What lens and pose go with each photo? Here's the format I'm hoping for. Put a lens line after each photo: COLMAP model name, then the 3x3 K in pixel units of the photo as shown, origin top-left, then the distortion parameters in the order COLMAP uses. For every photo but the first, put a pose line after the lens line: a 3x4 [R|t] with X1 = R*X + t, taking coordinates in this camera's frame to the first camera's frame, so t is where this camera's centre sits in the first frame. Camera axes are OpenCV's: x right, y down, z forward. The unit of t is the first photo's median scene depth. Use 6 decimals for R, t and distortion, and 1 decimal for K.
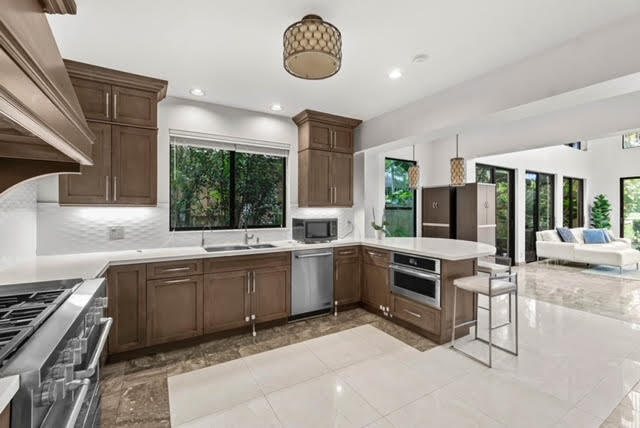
lens RADIAL K [[276.9, 0, 323.7], [0, 276.9, 210.6], [0, 0, 1]] dist [-0.007683, 0.002890]
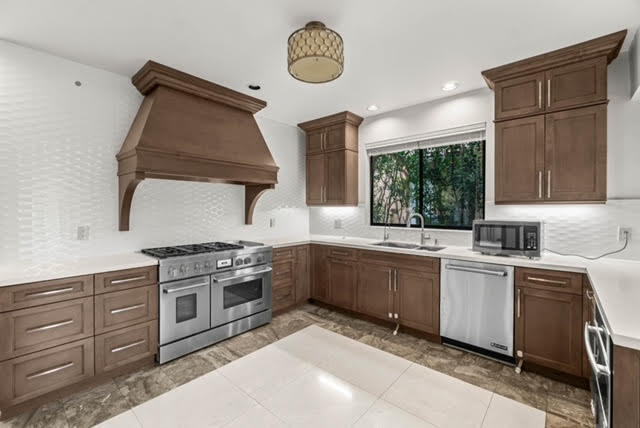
lens RADIAL K [[276.9, 0, 322.9], [0, 276.9, 211.9], [0, 0, 1]] dist [-0.007683, 0.002890]
pose [[0.307288, 0.010754, -0.951556, 0.598232], [-0.001436, 0.999940, 0.010837, -0.000789], [0.951615, -0.001964, 0.307285, 0.436768]]
